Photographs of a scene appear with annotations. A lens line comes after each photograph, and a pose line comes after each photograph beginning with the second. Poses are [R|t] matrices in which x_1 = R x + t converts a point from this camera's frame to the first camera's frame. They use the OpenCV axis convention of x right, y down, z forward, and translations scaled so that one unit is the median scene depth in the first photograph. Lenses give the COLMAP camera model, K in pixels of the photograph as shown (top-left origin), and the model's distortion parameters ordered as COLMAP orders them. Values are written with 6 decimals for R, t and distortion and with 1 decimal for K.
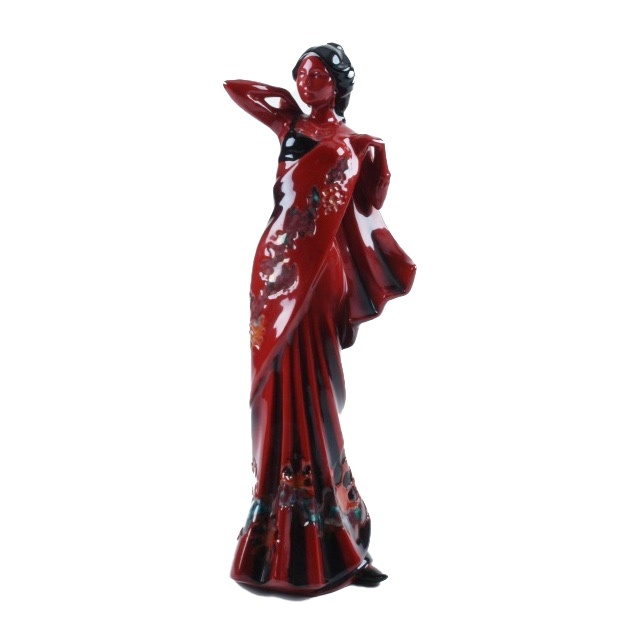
lens RADIAL K [[1508.6, 0, 312.5], [0, 1508.6, 312.5], [0, 0, 1]] dist [-0.028303, 0.135543]
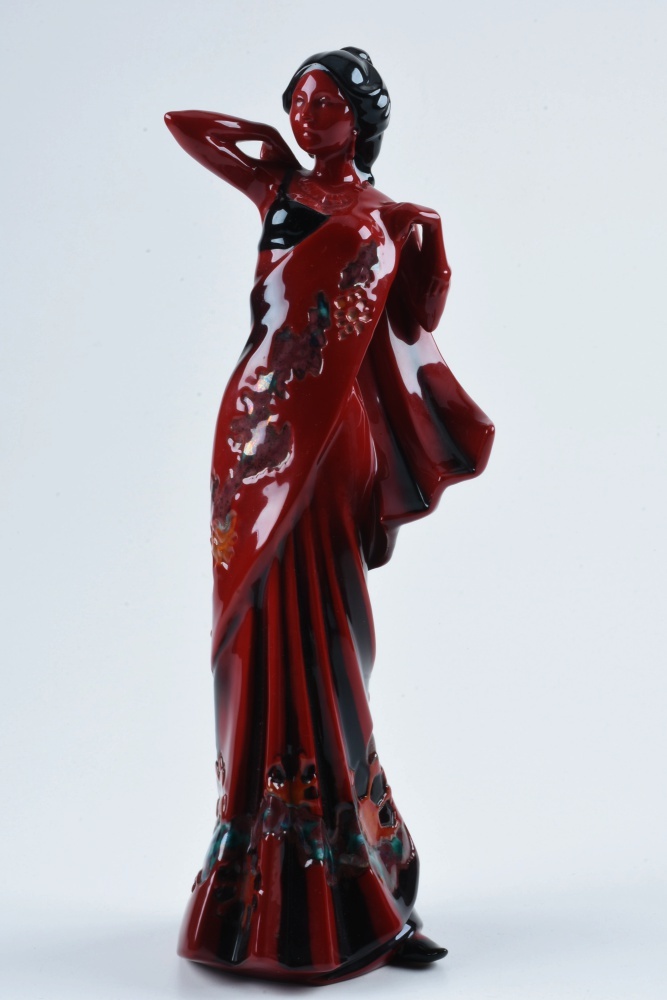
lens RADIAL K [[2837.1, 0, 333.5], [0, 2837.1, 500.0], [0, 0, 1]] dist [-0.017165, -0.875686]
pose [[0.999989, -0.003266, 0.003490, 0.002170], [0.003308, 0.999921, -0.012120, 0.010918], [-0.003450, 0.012132, 0.999920, -0.106102]]
